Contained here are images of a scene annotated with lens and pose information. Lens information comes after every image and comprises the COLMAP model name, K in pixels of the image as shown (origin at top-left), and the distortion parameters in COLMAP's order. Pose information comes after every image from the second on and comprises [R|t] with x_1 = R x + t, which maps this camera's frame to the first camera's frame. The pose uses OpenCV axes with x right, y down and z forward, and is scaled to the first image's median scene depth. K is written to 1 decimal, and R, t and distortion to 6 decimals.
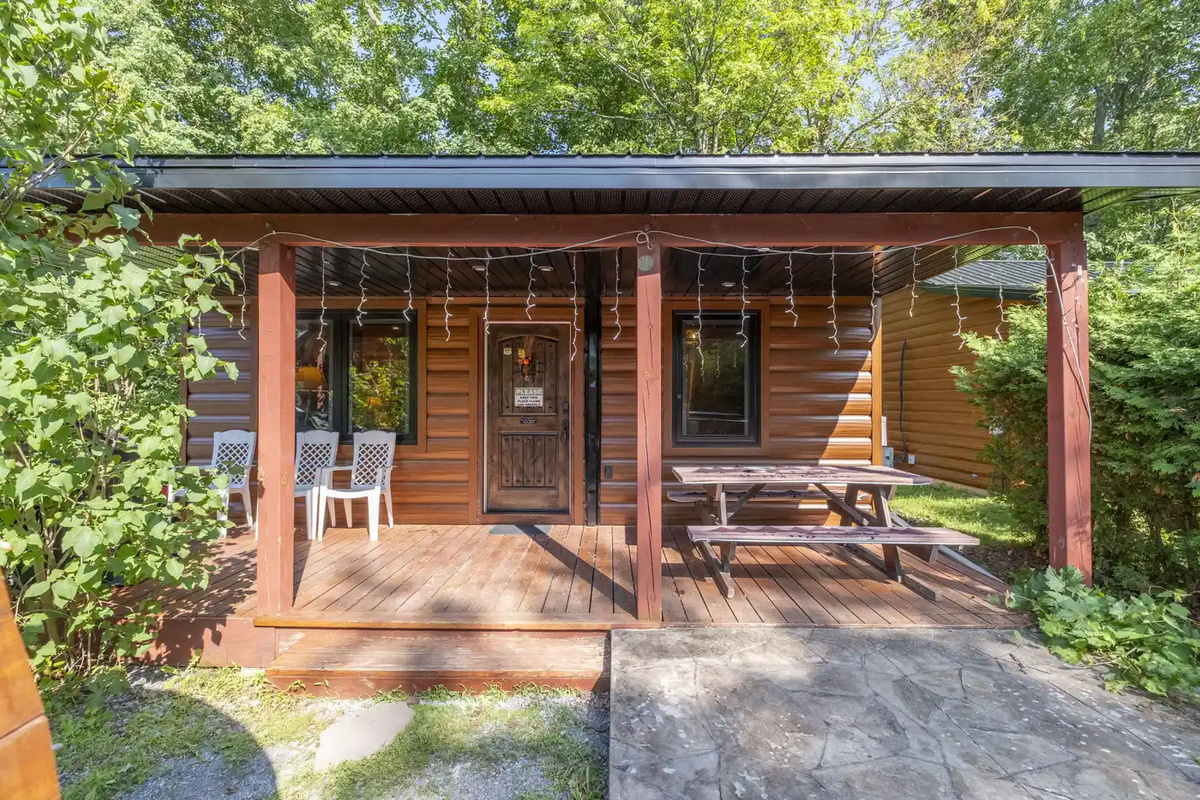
lens RADIAL K [[519.1, 0, 592.8], [0, 519.1, 396.5], [0, 0, 1]] dist [0.001477, -0.004341]
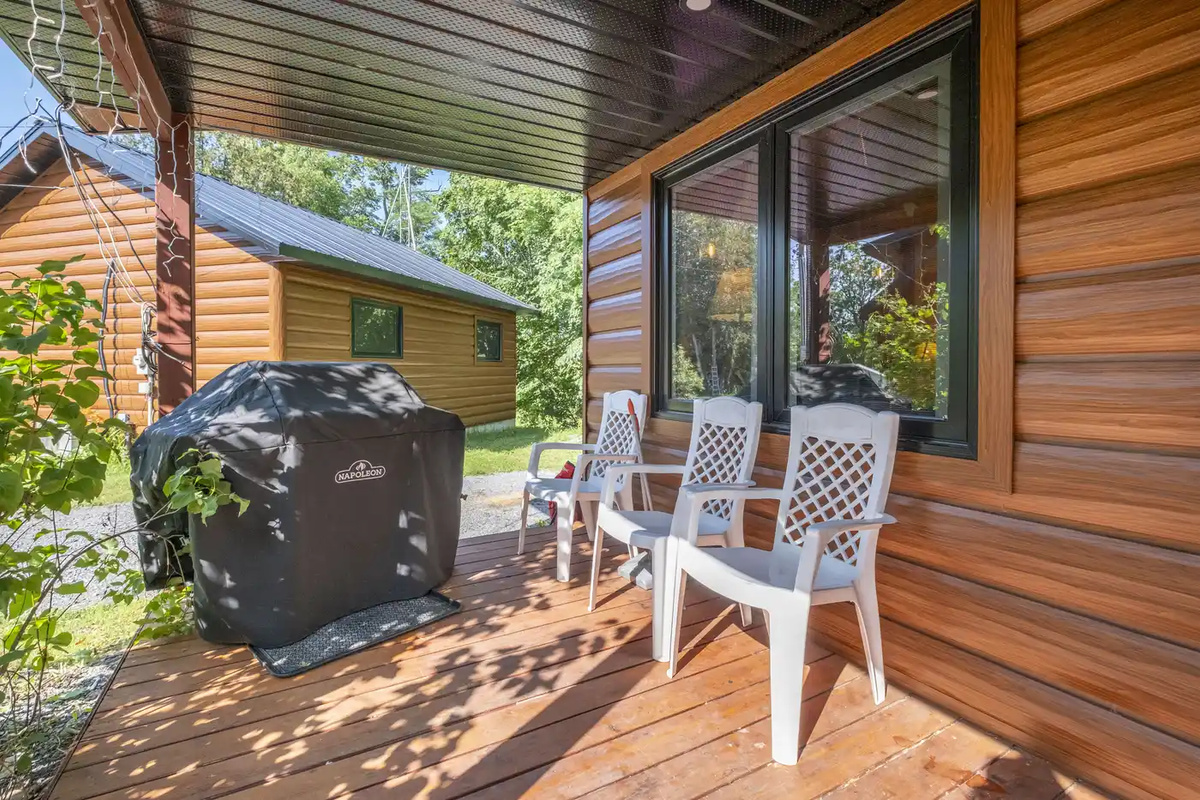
lens RADIAL K [[537.5, 0, 576.1], [0, 537.5, 376.4], [0, 0, 1]] dist [0.001571, 0.000182]
pose [[0.490336, 0.006455, -0.871509, -0.188845], [0.008809, 0.999885, 0.012362, 0.041665], [0.871489, -0.013739, 0.490223, 0.672659]]
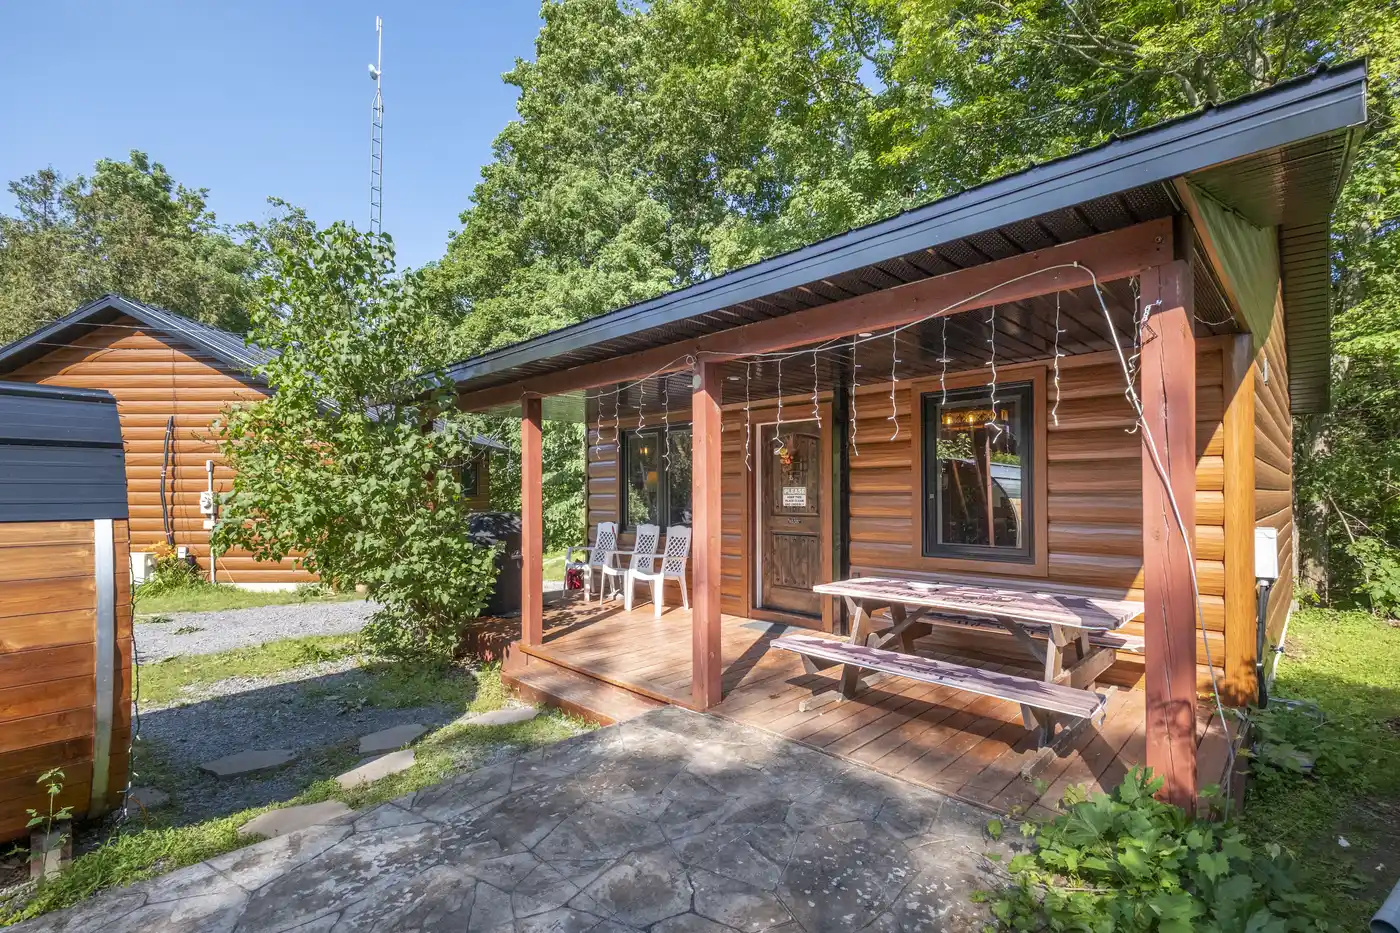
lens RADIAL K [[611.1, 0, 699.2], [0, 611.1, 484.5], [0, 0, 1]] dist [0.000778, 0.000042]
pose [[0.726409, -0.014385, -0.687112, 0.572252], [0.011886, 0.999894, -0.008368, -0.015440], [0.687160, -0.002088, 0.726503, 0.030587]]
